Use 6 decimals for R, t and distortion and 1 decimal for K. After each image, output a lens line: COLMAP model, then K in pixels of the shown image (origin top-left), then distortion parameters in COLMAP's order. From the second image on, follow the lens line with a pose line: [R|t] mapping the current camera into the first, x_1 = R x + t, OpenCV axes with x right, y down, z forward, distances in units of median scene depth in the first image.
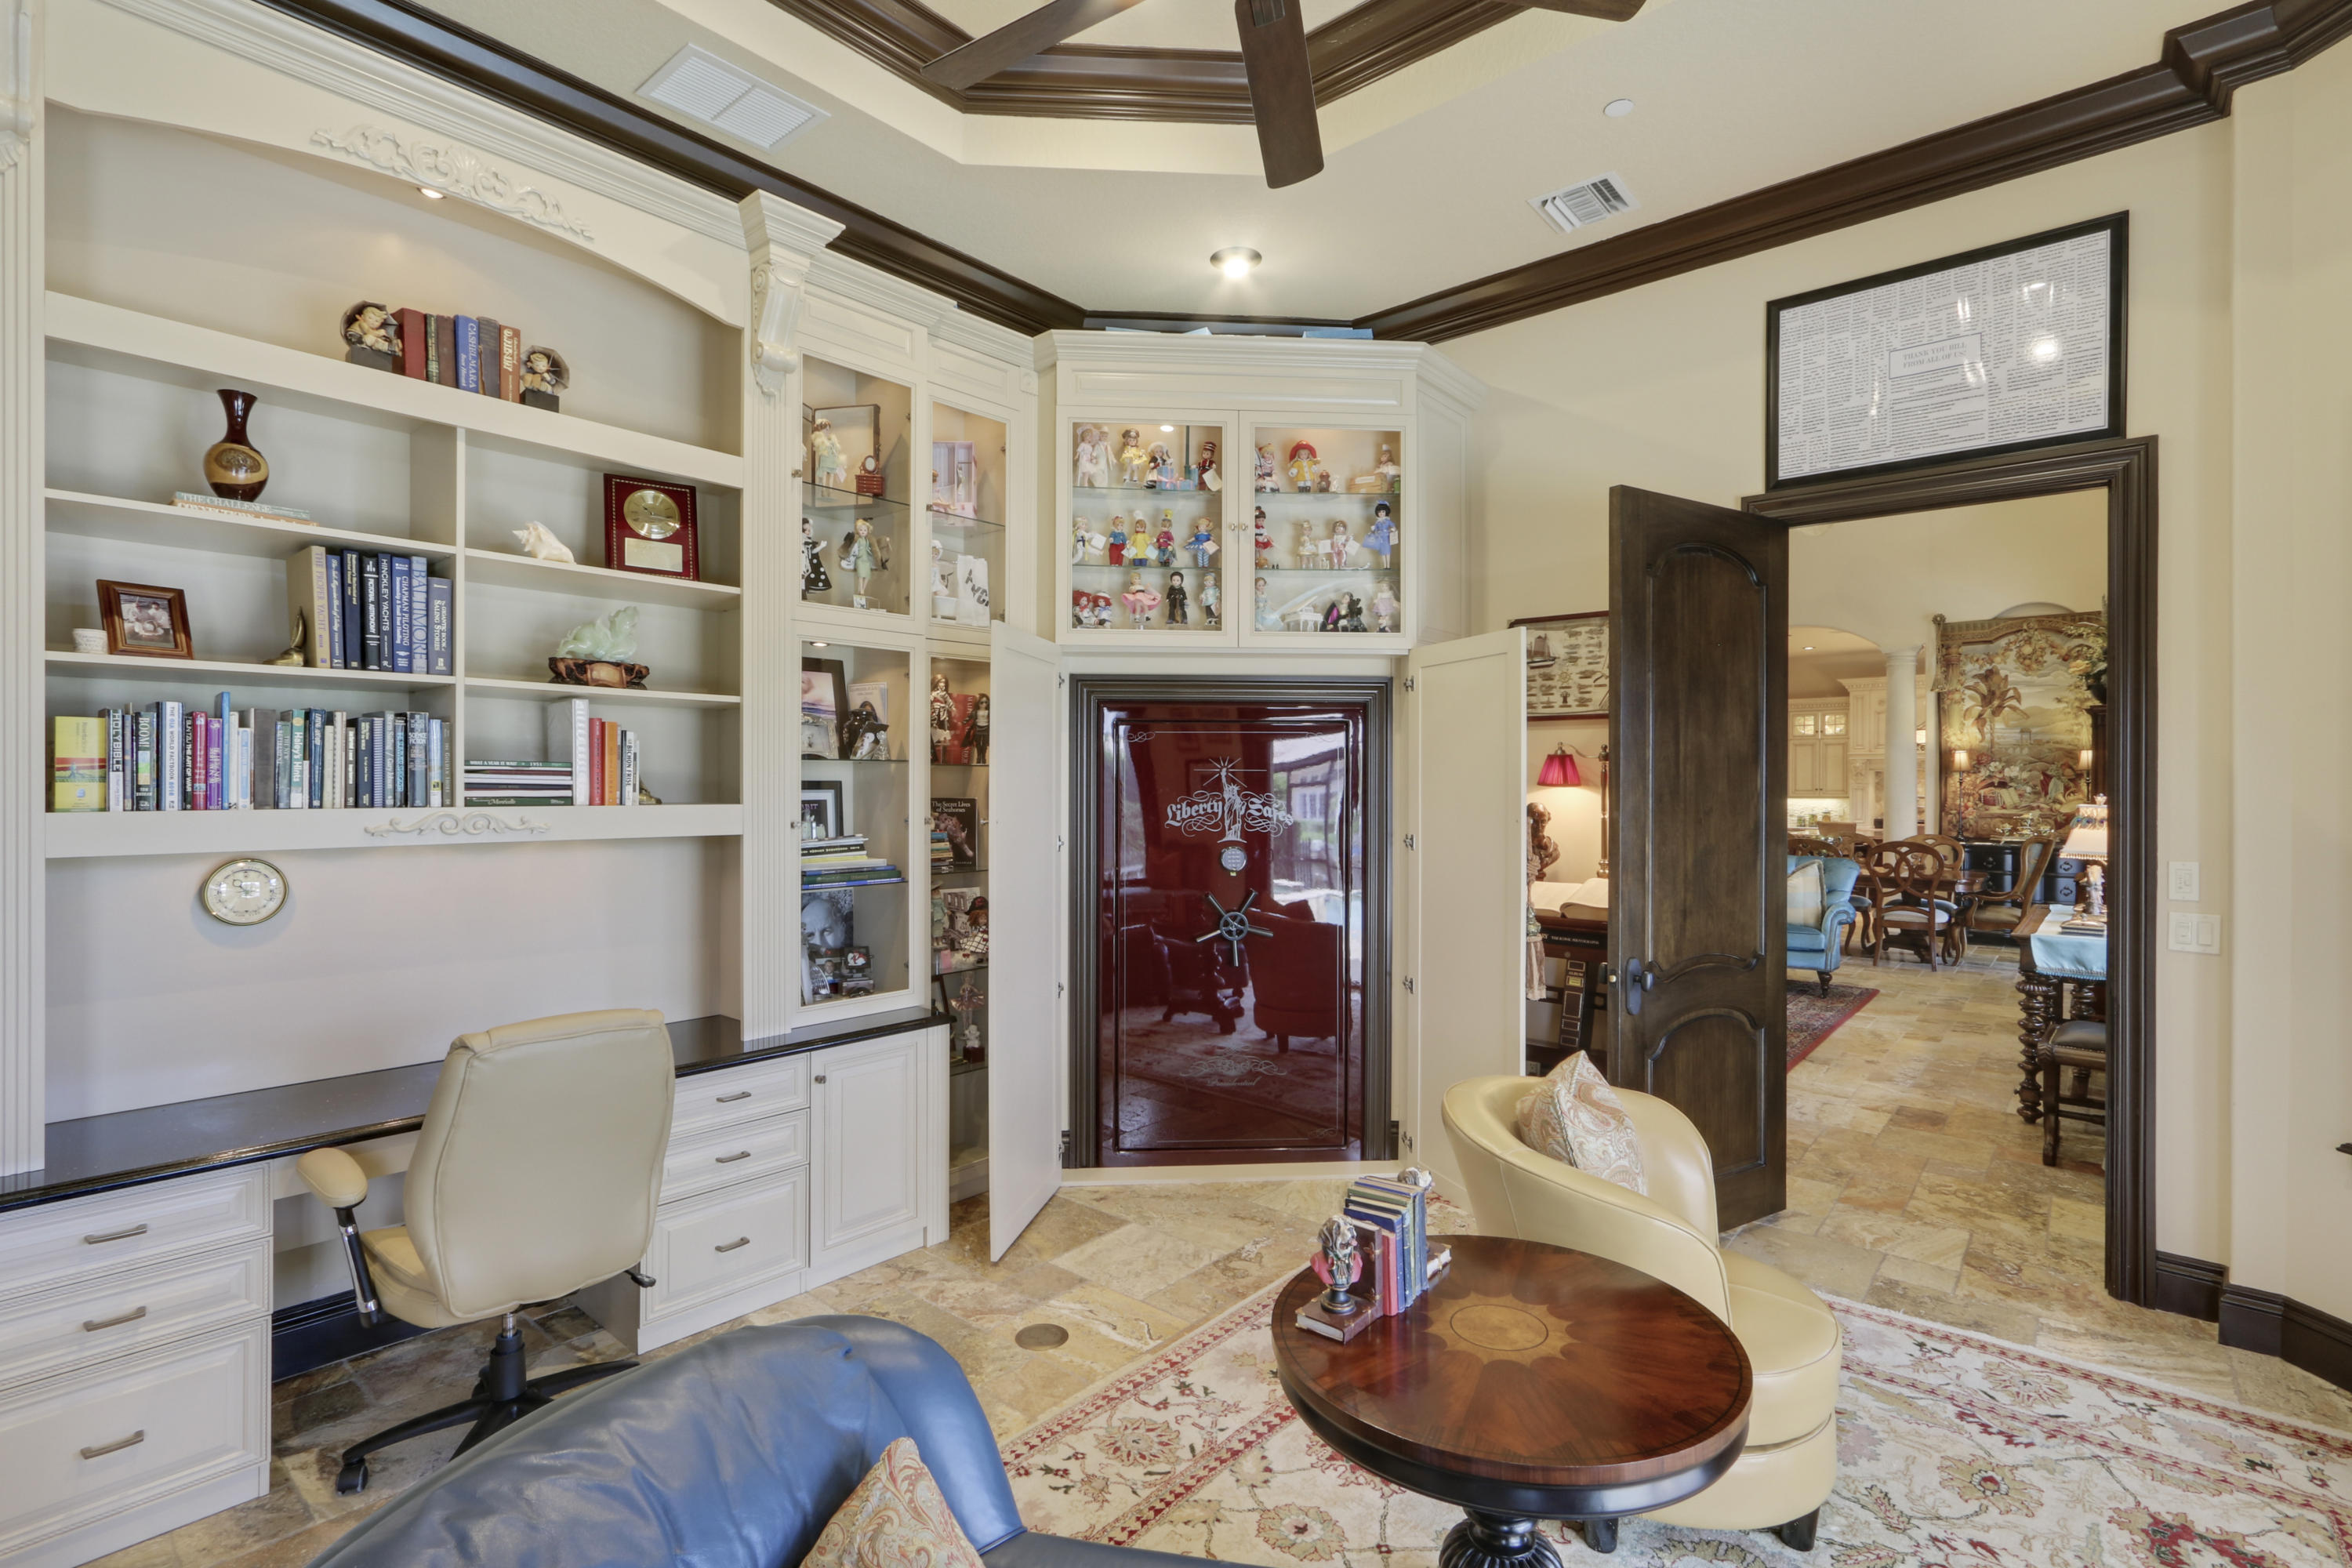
lens RADIAL K [[1113.6, 0, 1172.8], [0, 1113.6, 782.3], [0, 0, 1]] dist [-0.020271, 0.003930]
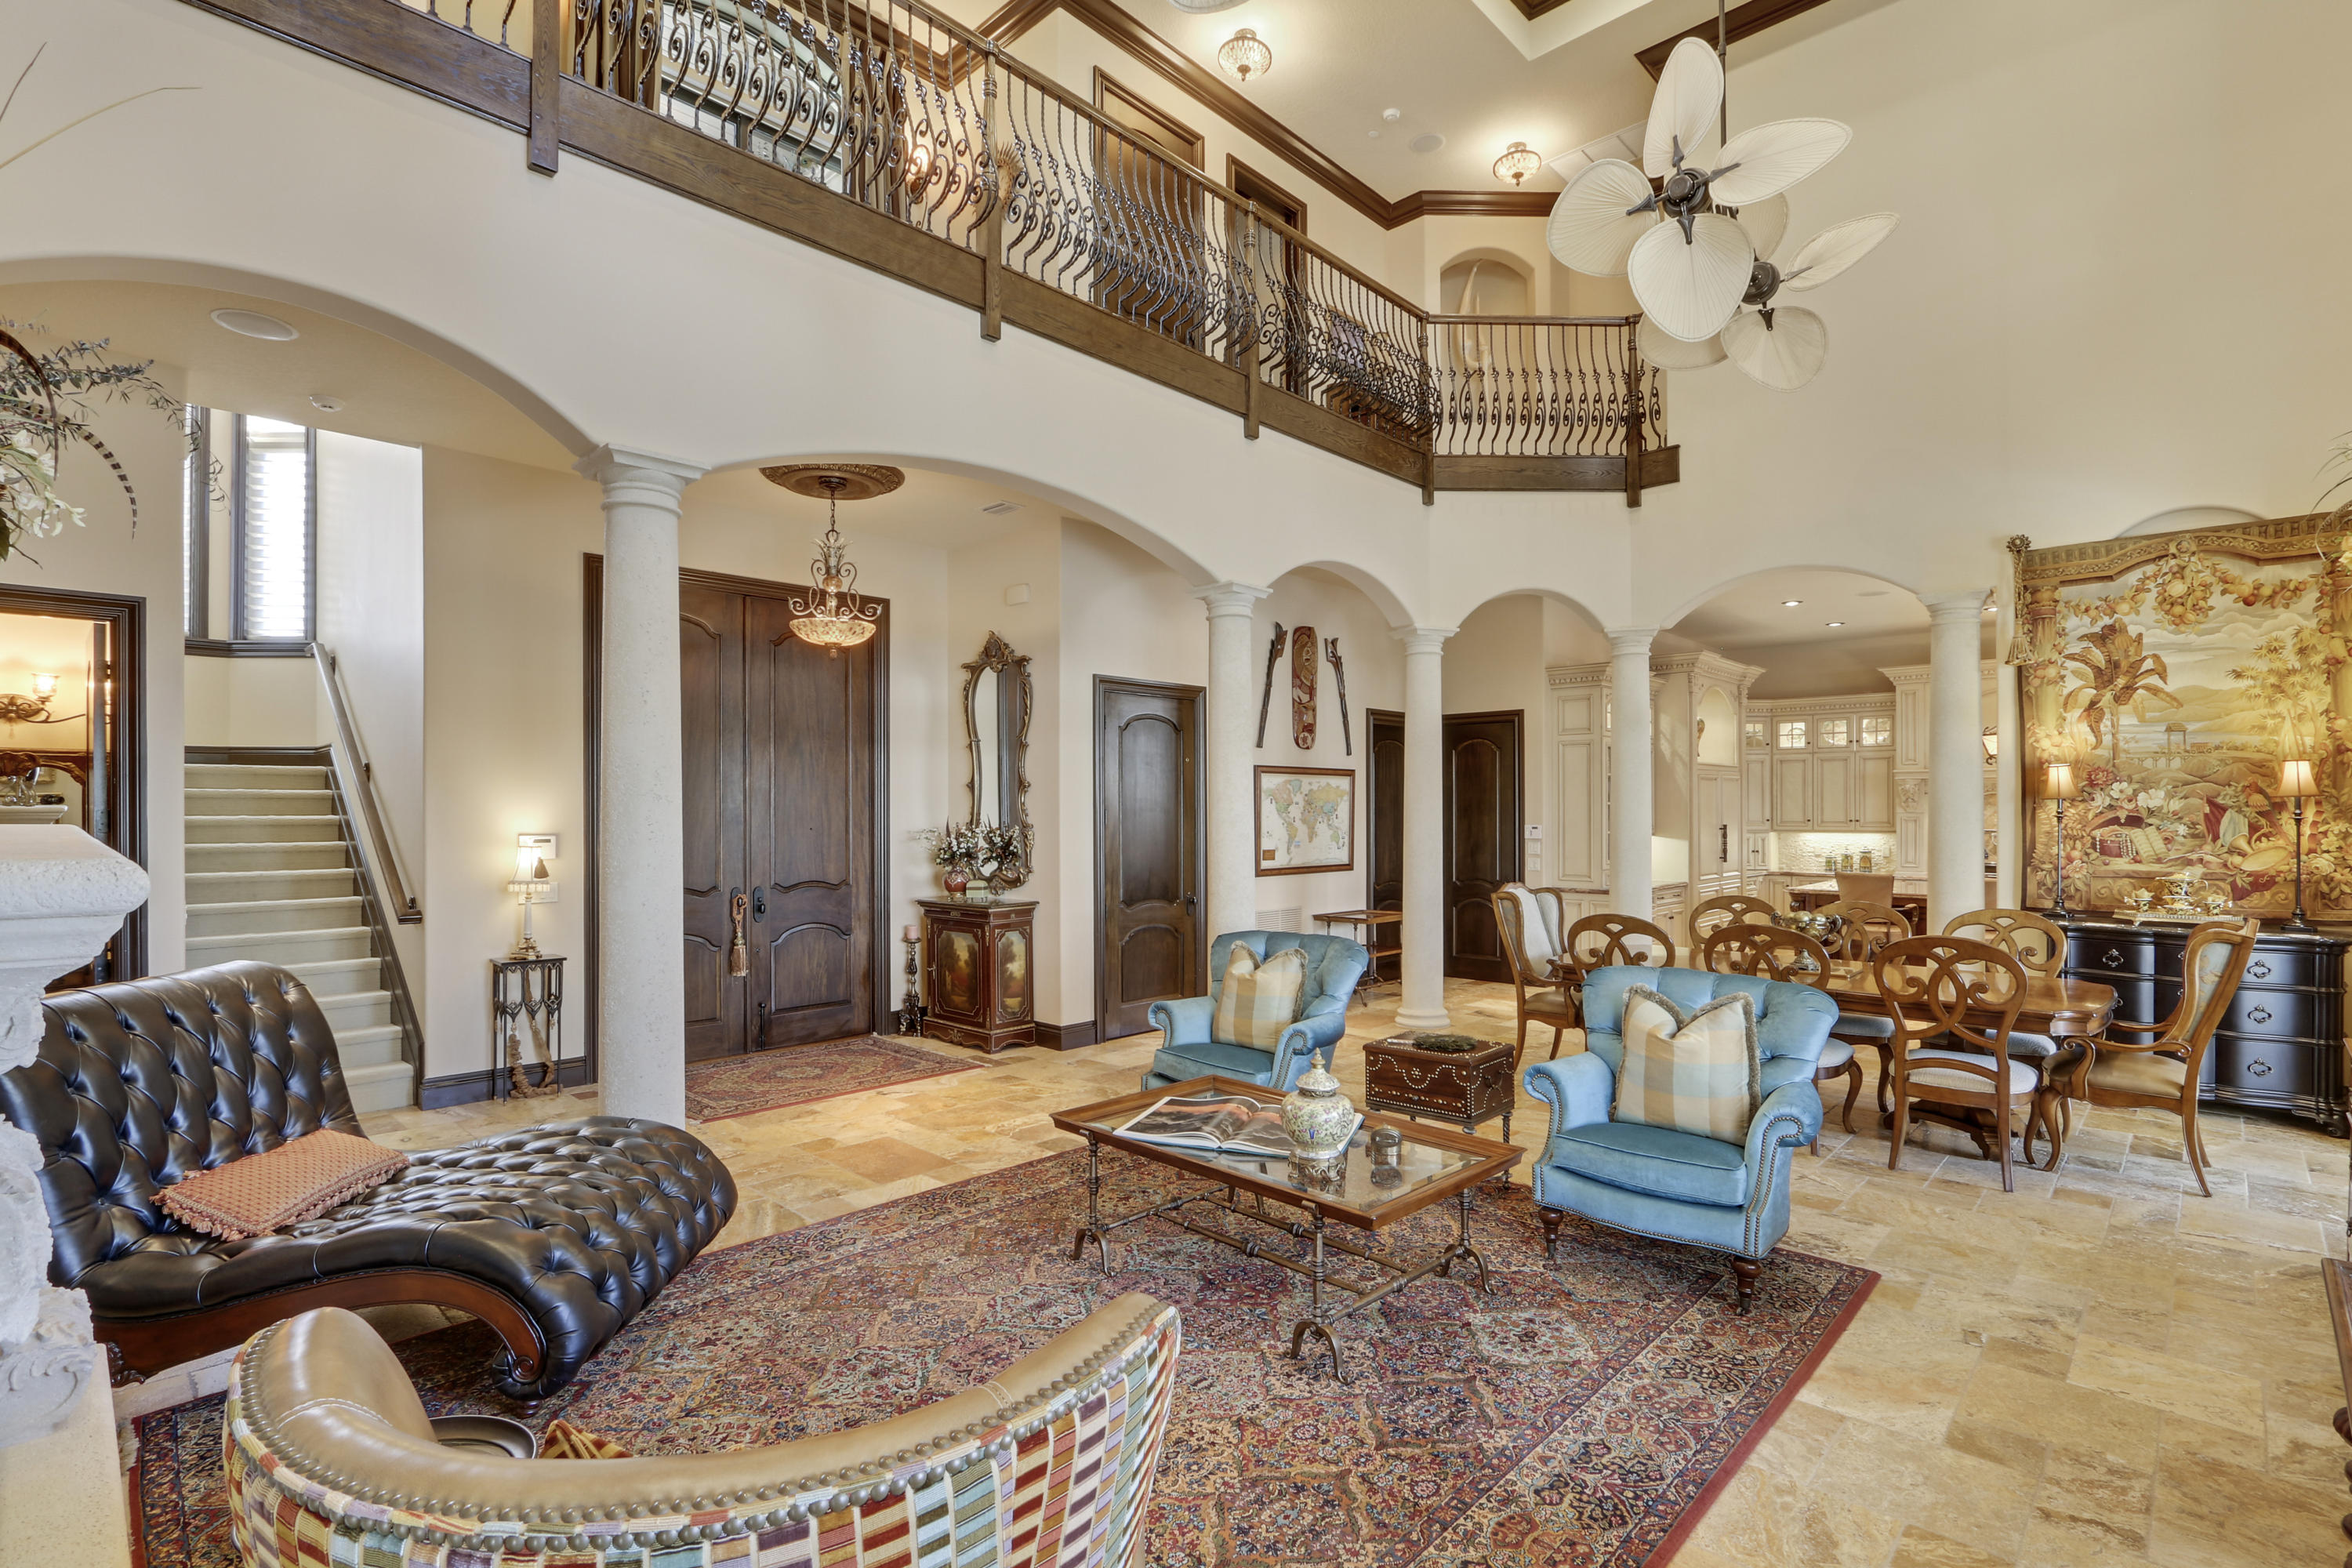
lens RADIAL K [[1113.6, 0, 1157.4], [0, 1113.6, 803.7], [0, 0, 1]] dist [-0.020271, 0.003930]
pose [[0.997901, -0.004775, -0.064578, 0.274126], [0.004641, 0.999987, -0.002226, -0.008390], [0.064587, 0.001922, 0.997910, 0.385972]]
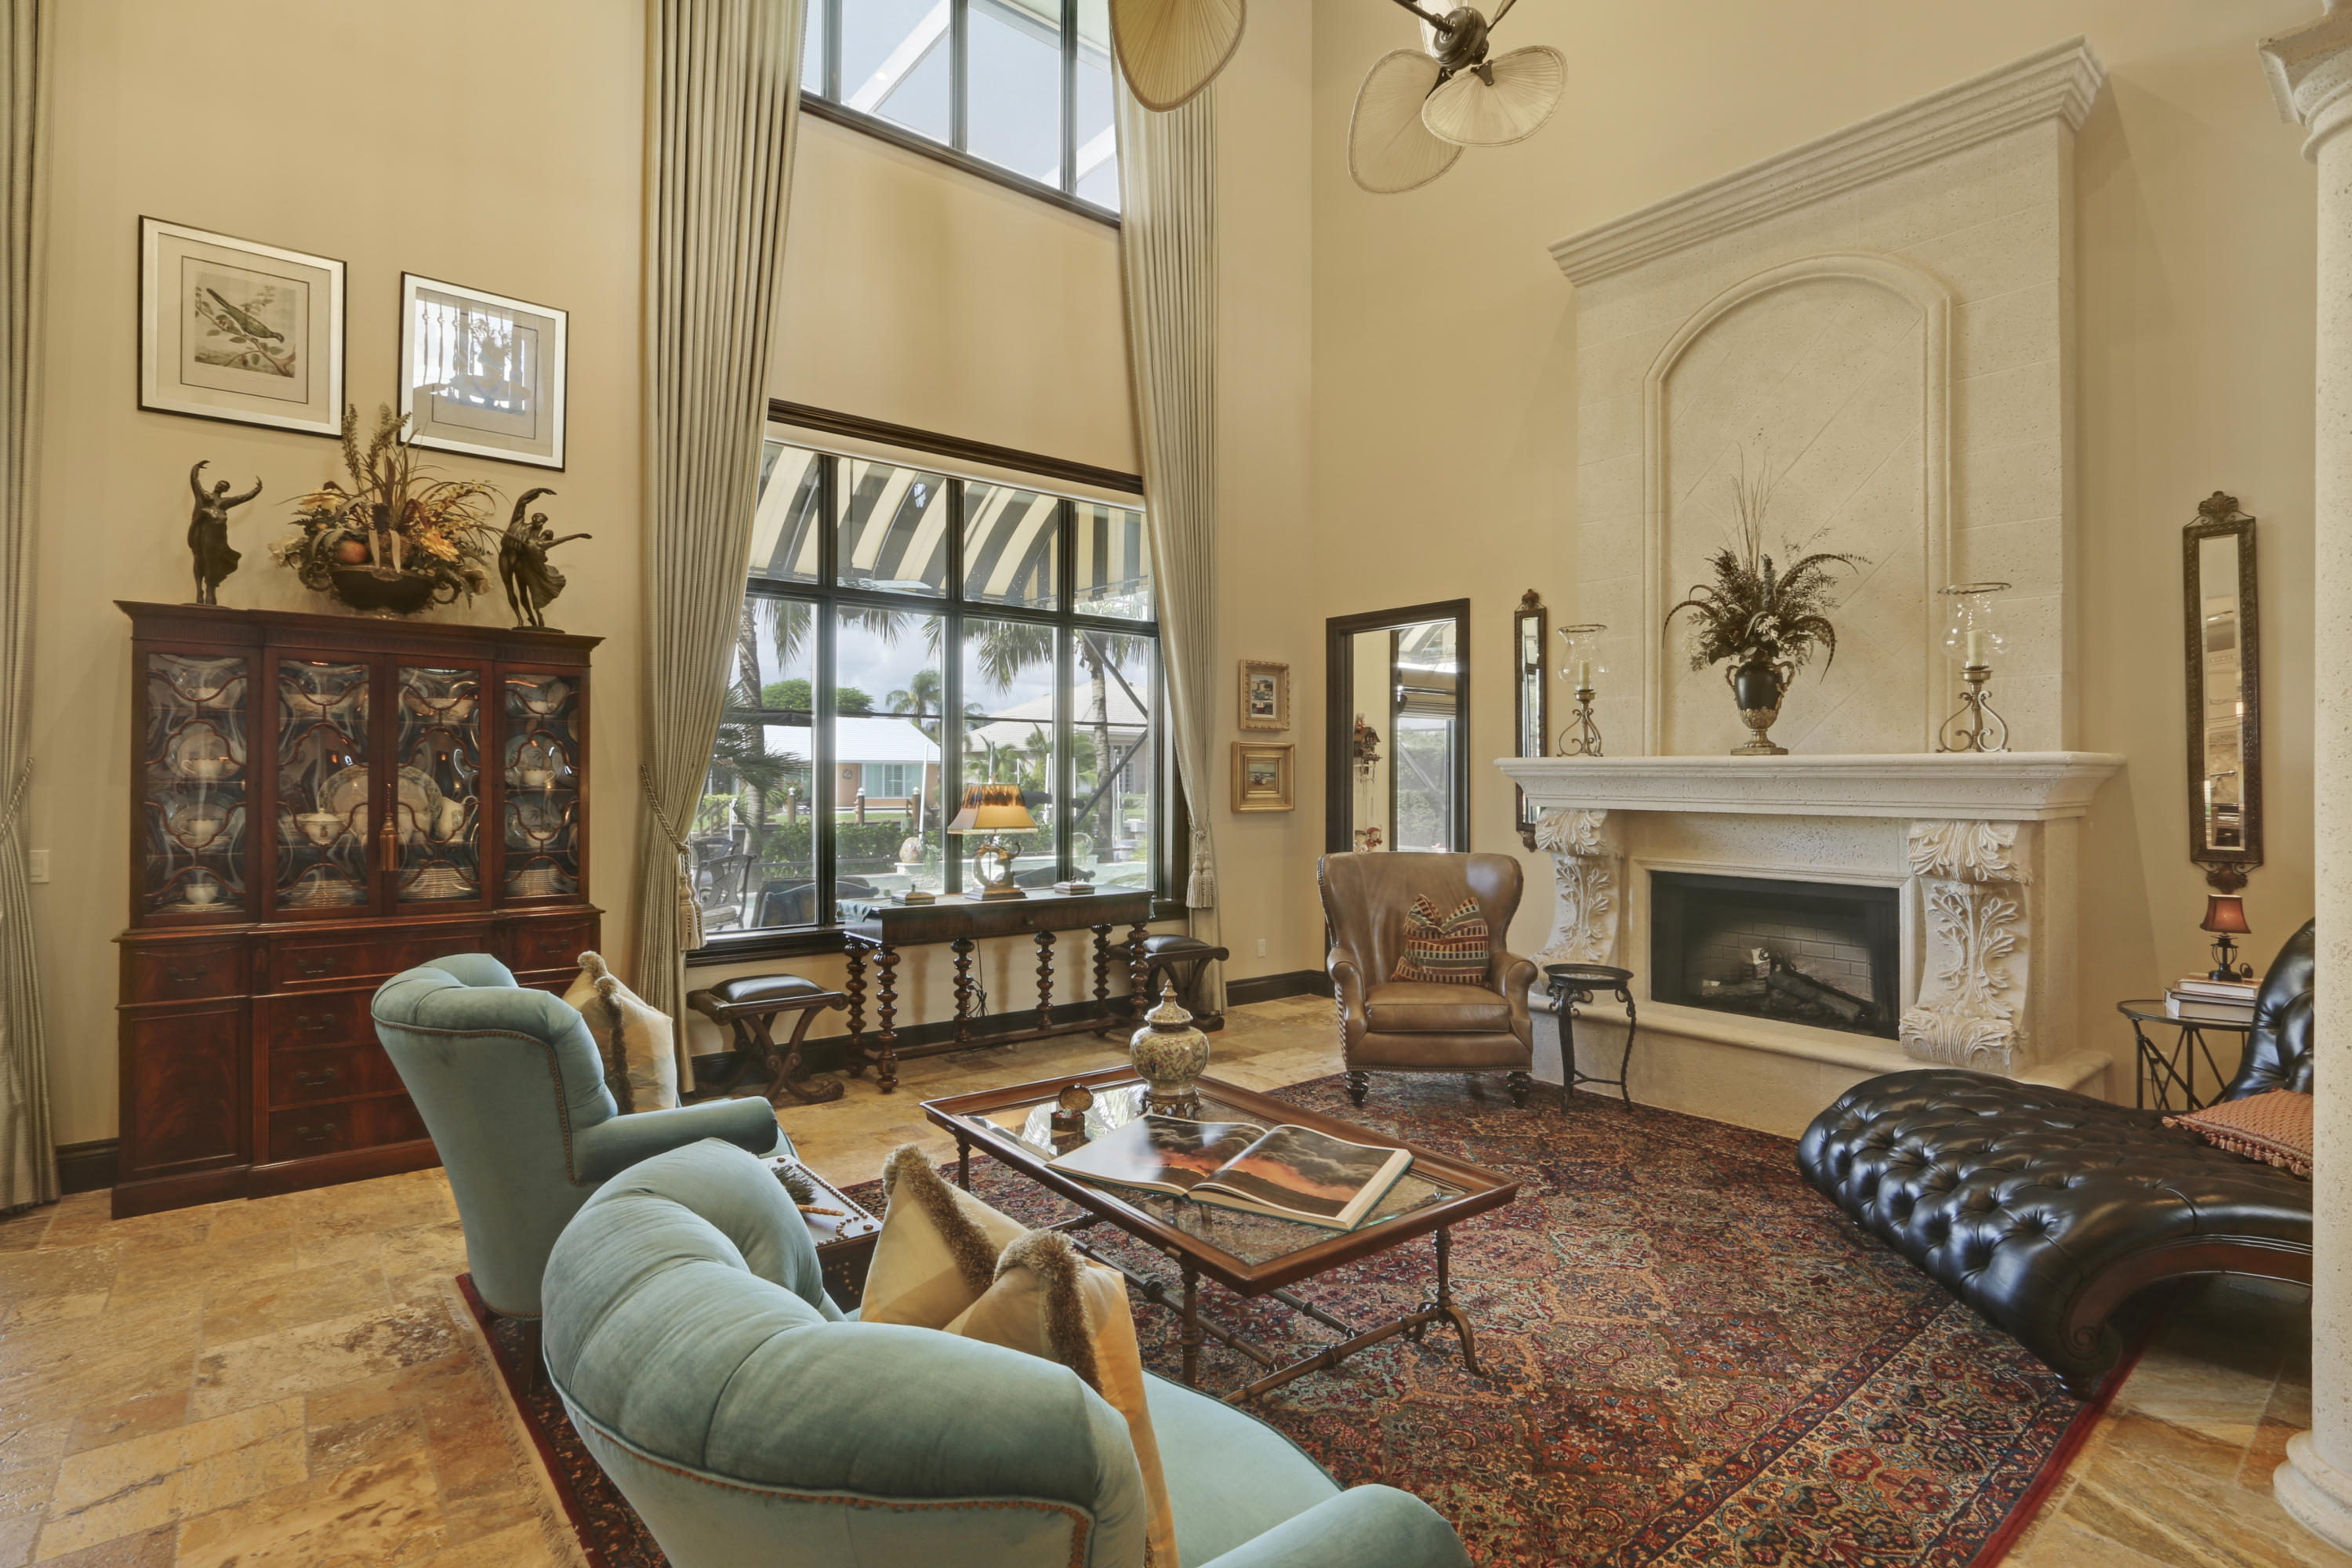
lens RADIAL K [[1113.6, 0, 1092.8], [0, 1113.6, 767.1], [0, 0, 1]] dist [-0.020271, 0.003930]
pose [[-0.972445, -0.004071, 0.233096, 0.249263], [-0.006700, 0.999923, -0.010491, 0.008305], [-0.233035, -0.011764, -0.972397, 0.992925]]
